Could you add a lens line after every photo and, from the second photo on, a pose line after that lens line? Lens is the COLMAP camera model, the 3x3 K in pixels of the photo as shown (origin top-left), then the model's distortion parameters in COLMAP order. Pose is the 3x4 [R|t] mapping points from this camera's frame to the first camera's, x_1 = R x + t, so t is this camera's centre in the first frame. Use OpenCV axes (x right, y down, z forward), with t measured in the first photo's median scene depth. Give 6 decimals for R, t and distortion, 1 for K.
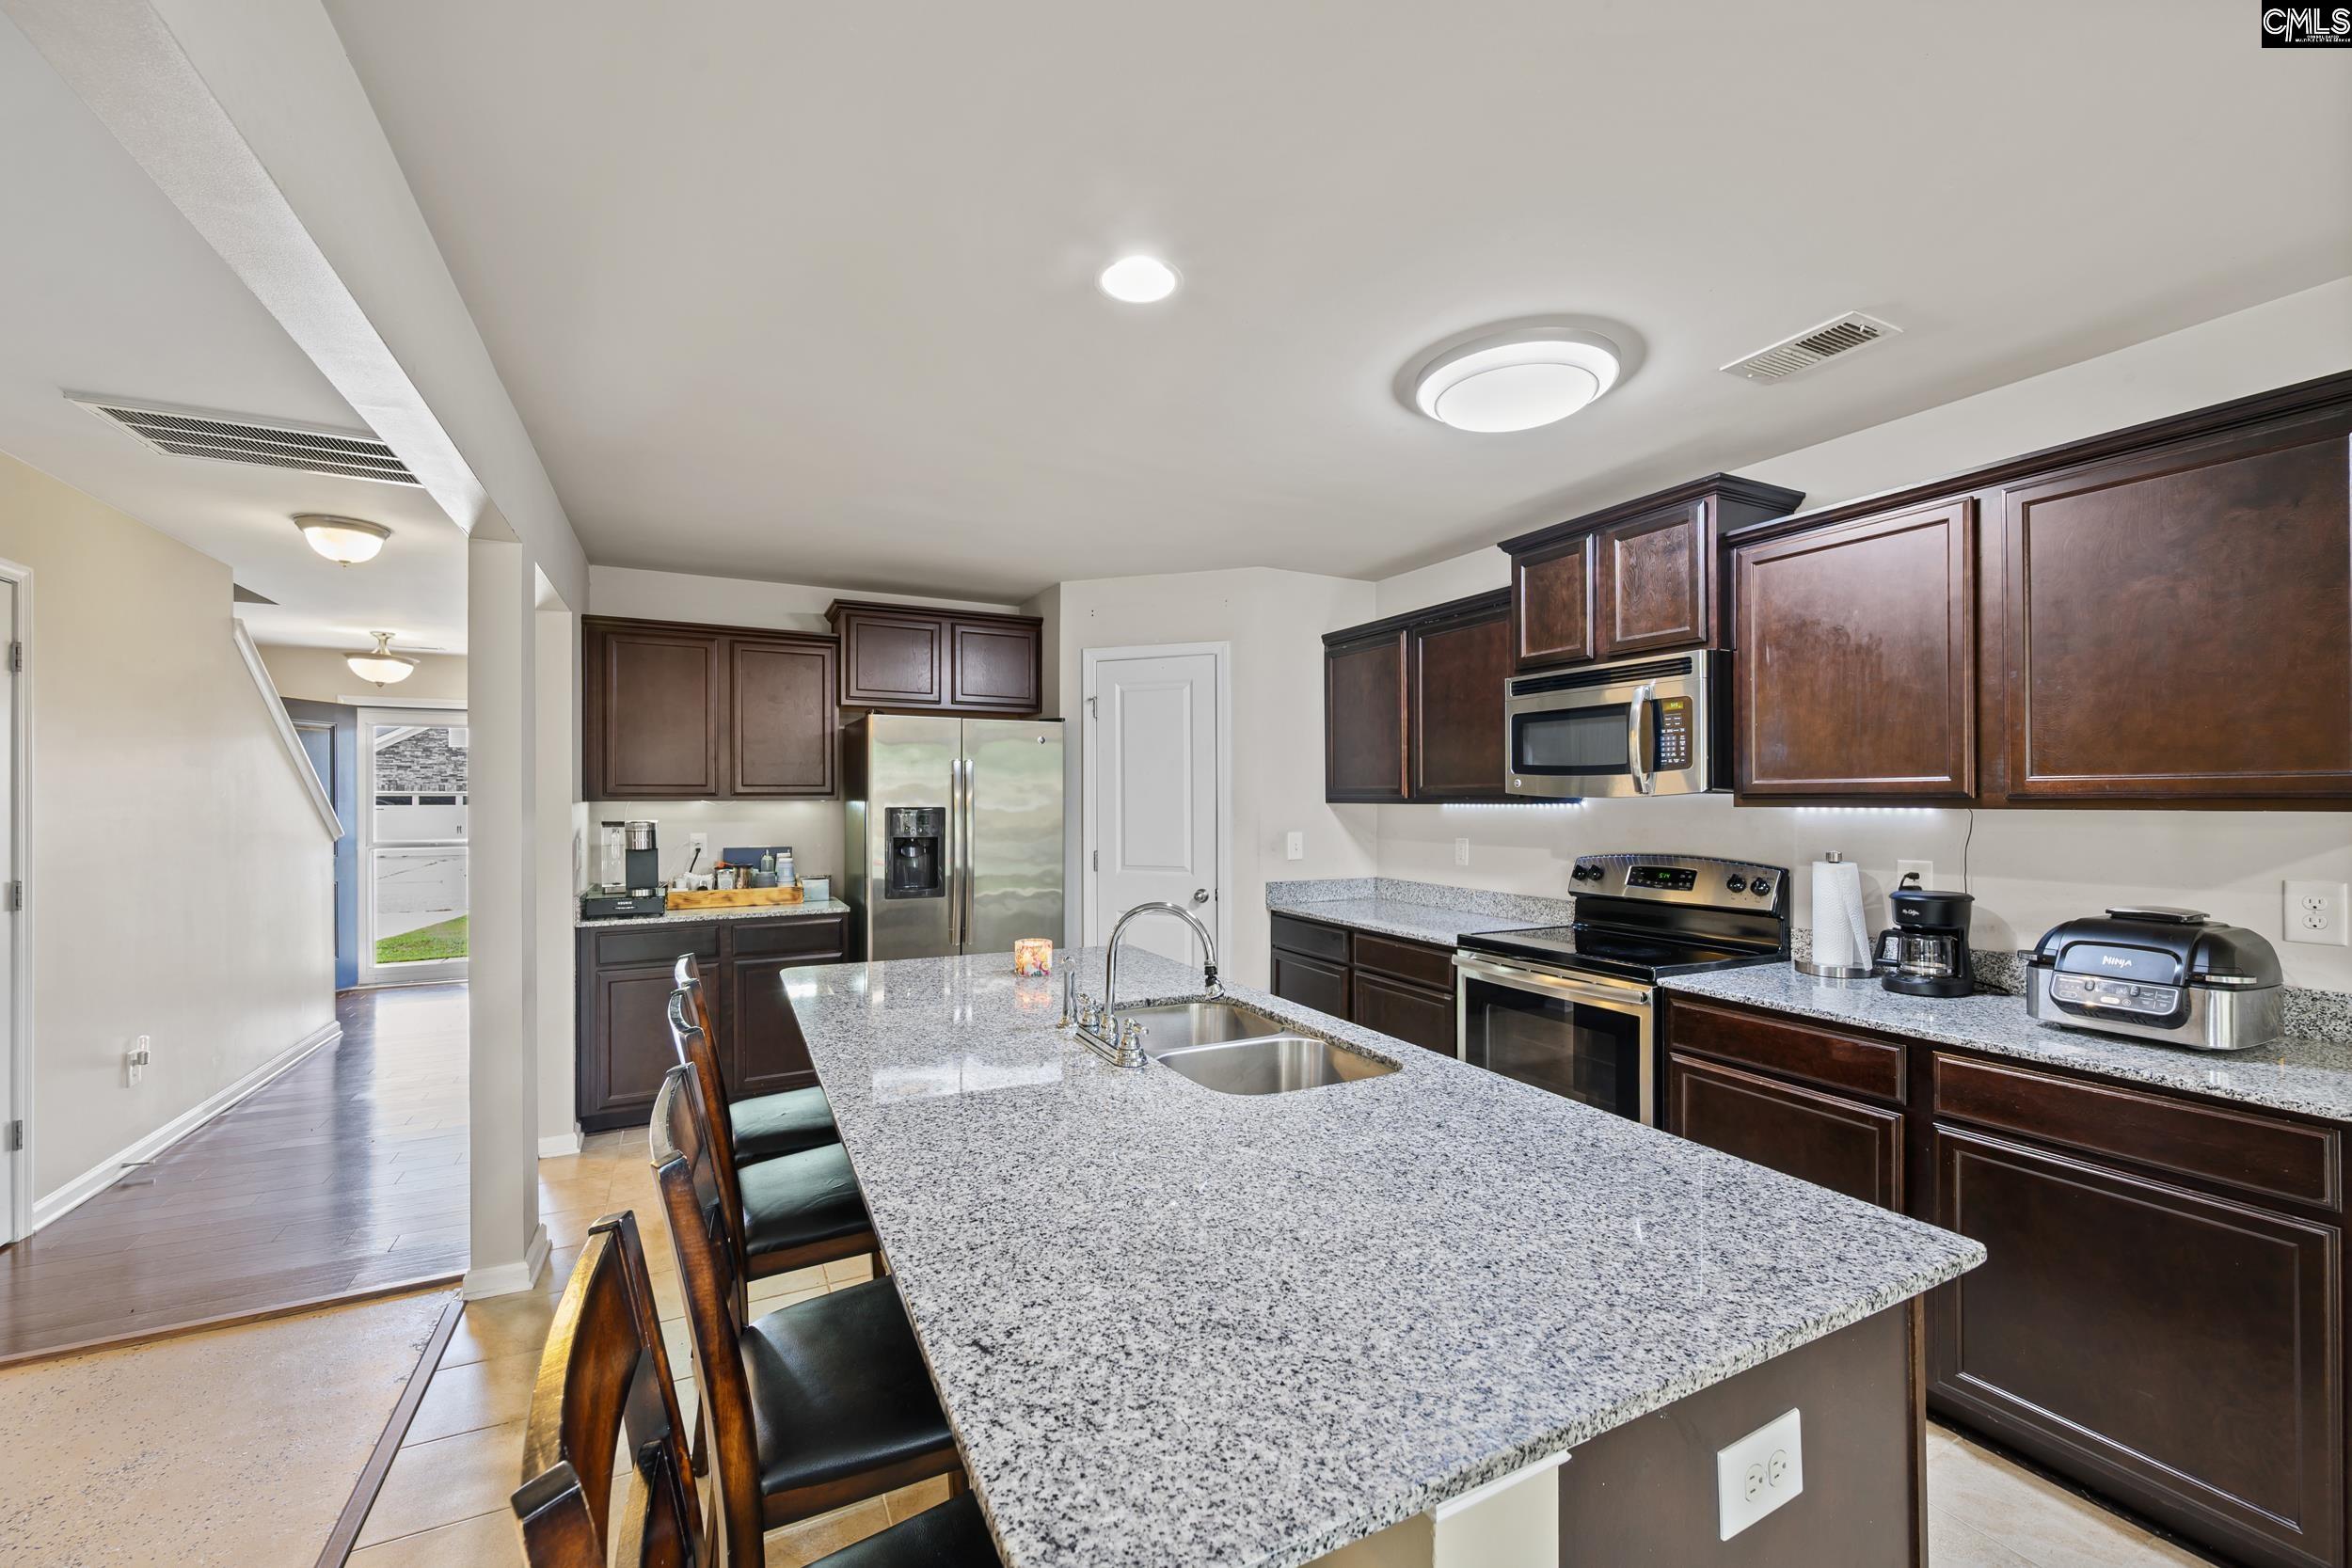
lens RADIAL K [[934.2, 0, 1173.0], [0, 934.2, 800.1], [0, 0, 1]] dist [-0.001098, -0.000228]
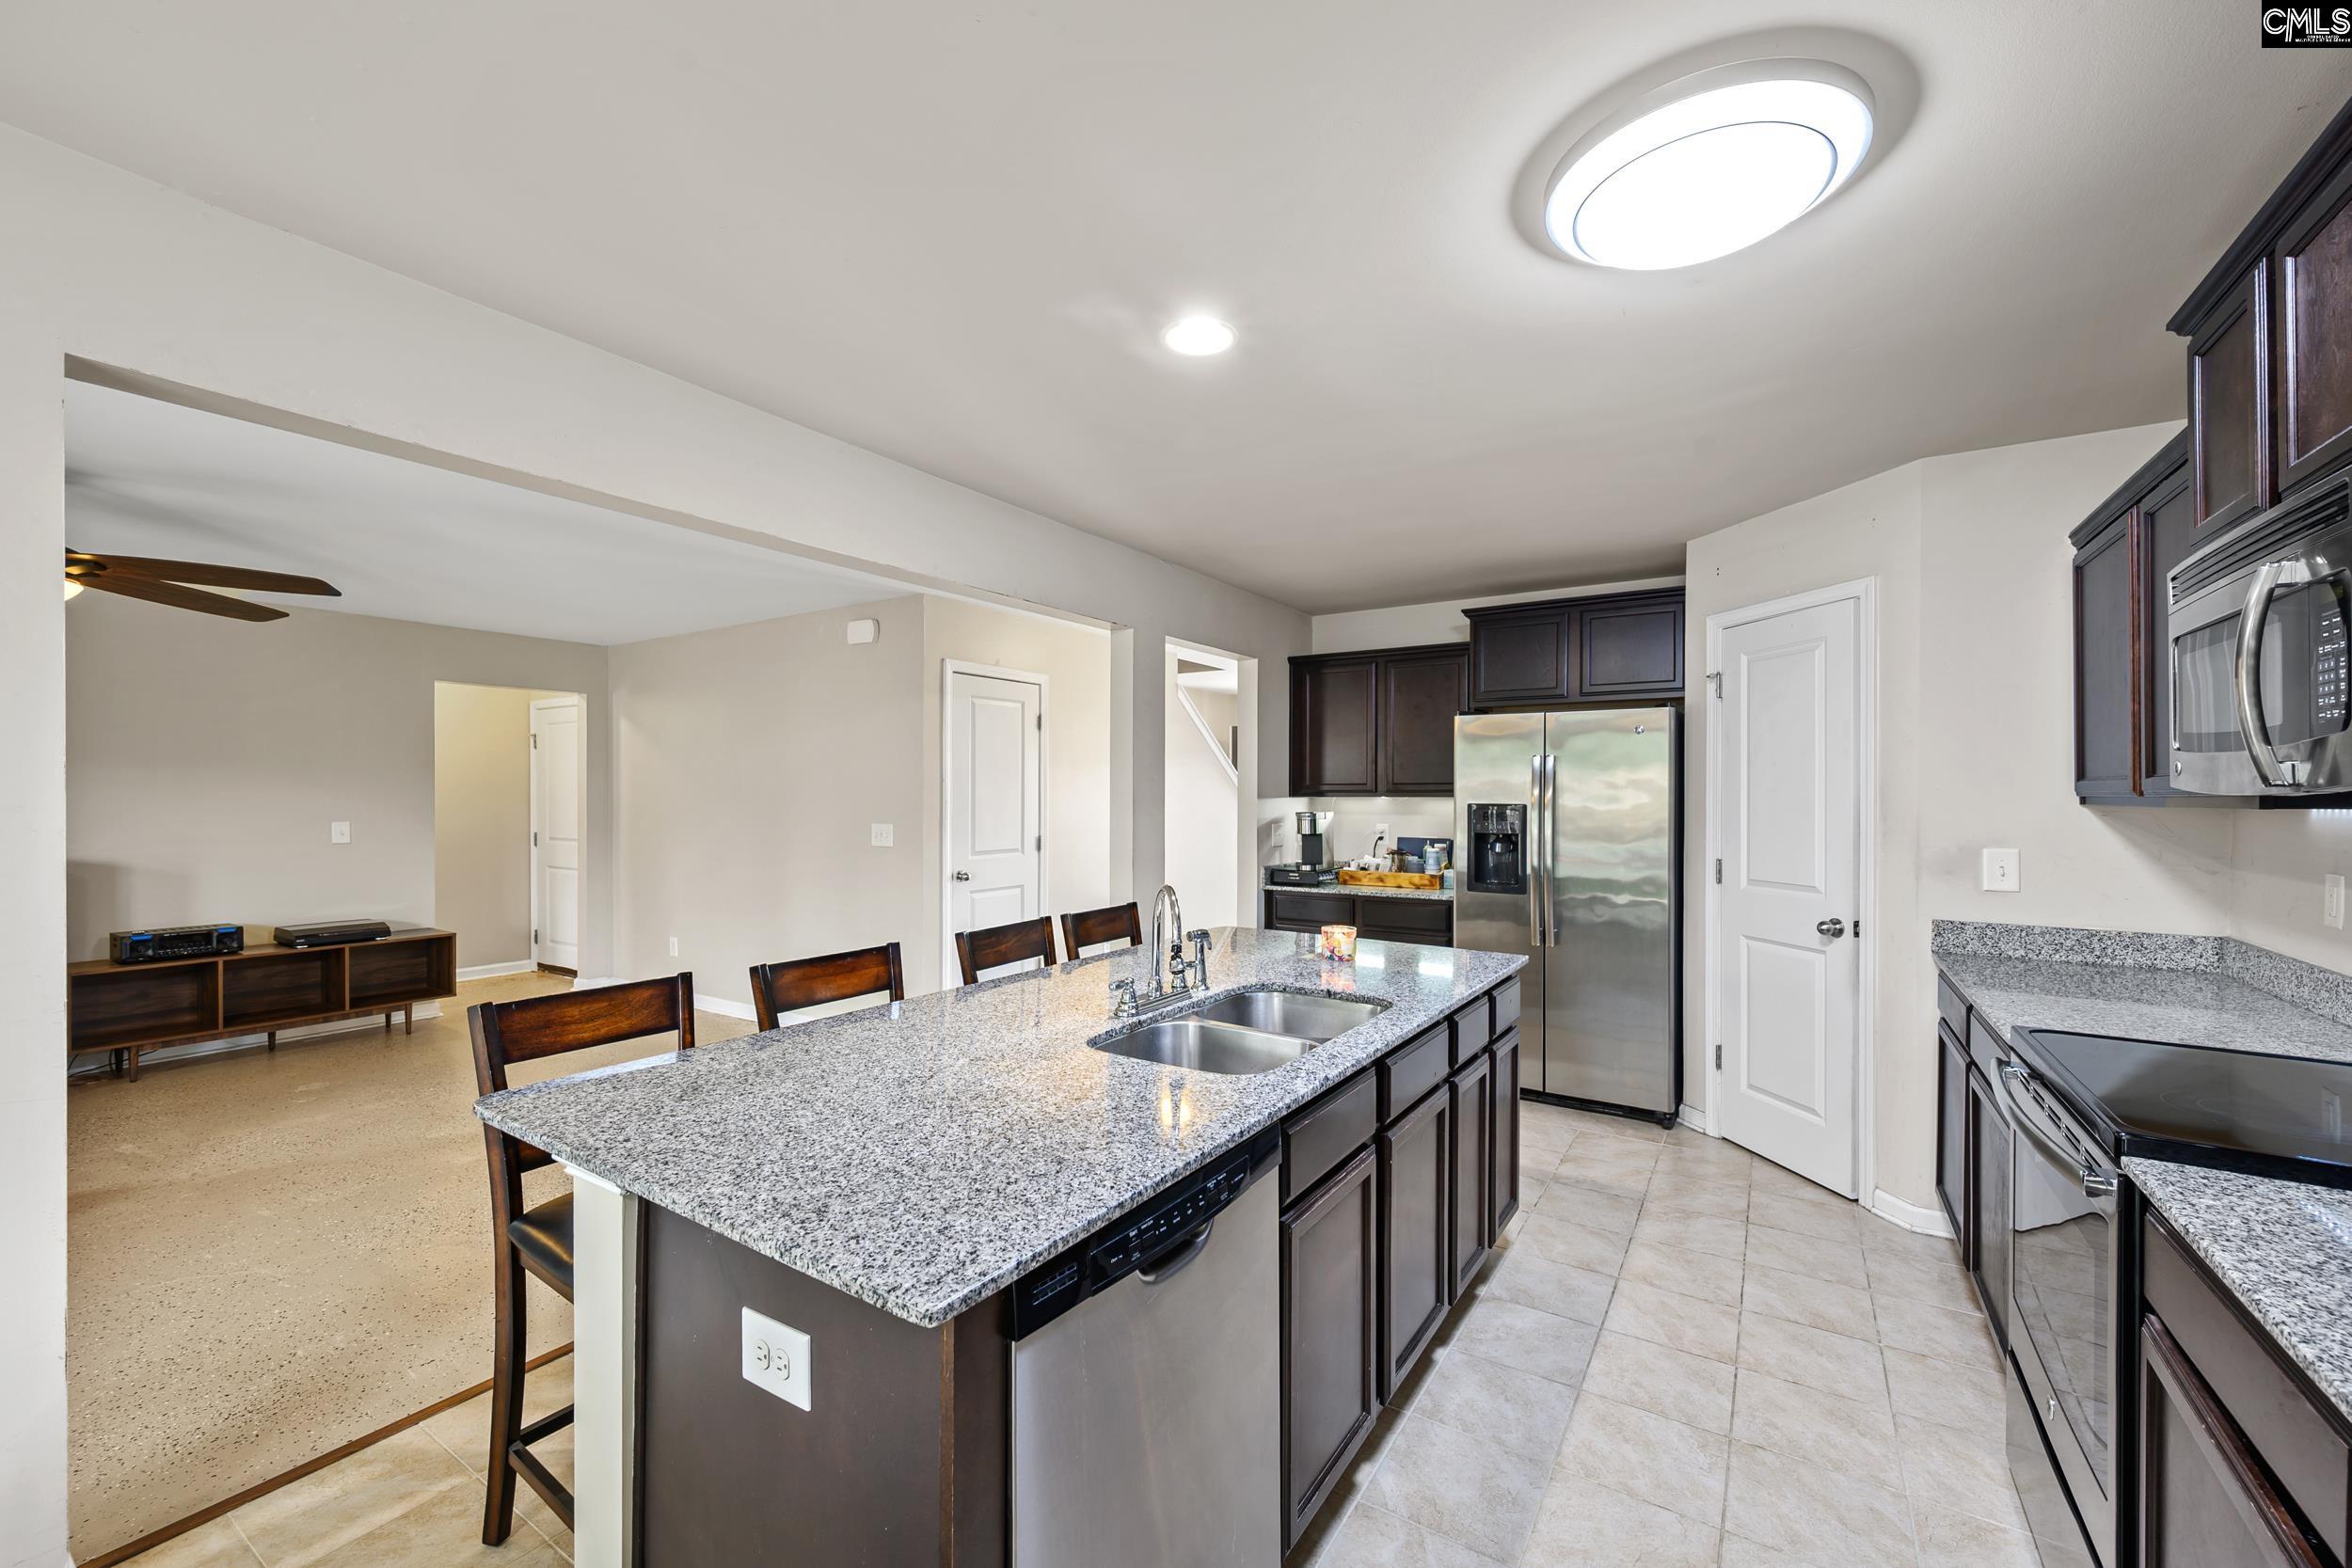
lens RADIAL K [[934.2, 0, 1176.8], [0, 934.2, 799.2], [0, 0, 1]] dist [-0.001098, -0.000228]
pose [[0.496950, 0.005858, -0.867759, 0.425249], [-0.004157, 0.999982, 0.004370, -0.000140], [0.867769, 0.001436, 0.496966, 0.188771]]
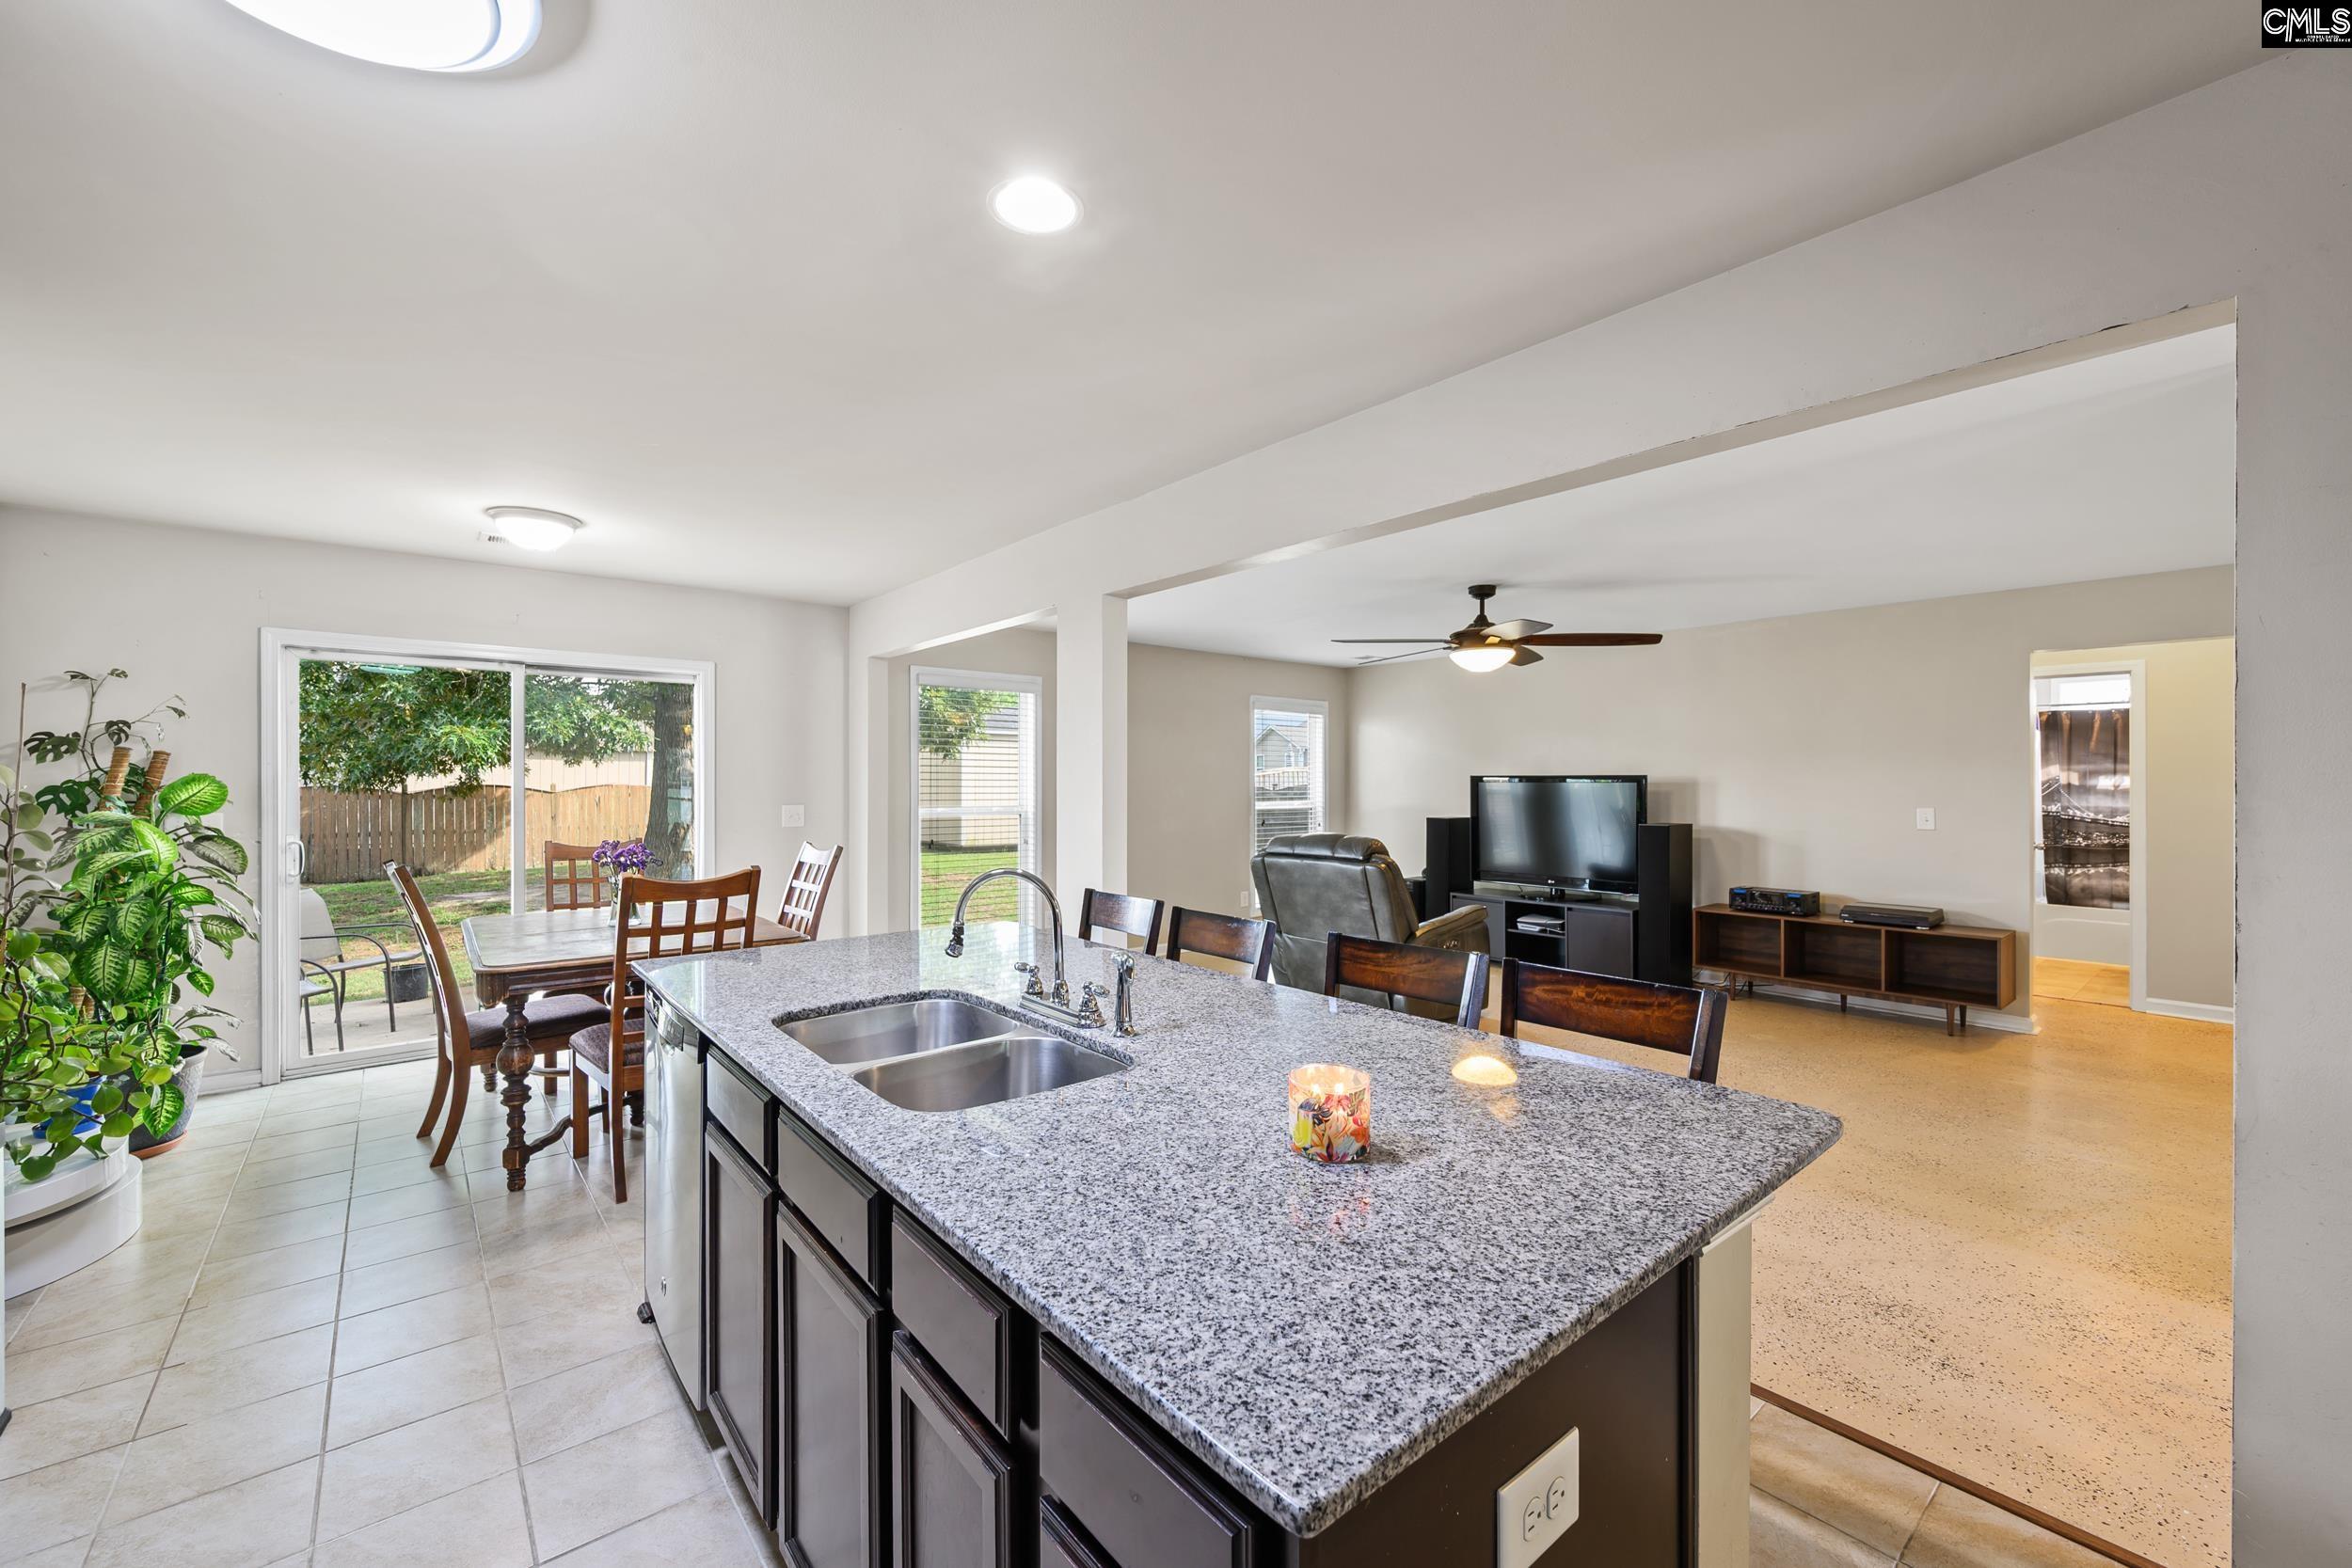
lens RADIAL K [[934.2, 0, 1182.3], [0, 934.2, 773.2], [0, 0, 1]] dist [-0.001098, -0.000228]
pose [[-0.975628, 0.010976, -0.219155, -0.006843], [0.012027, 0.999922, -0.003464, -0.012328], [0.219100, -0.006015, -0.975684, 0.891887]]
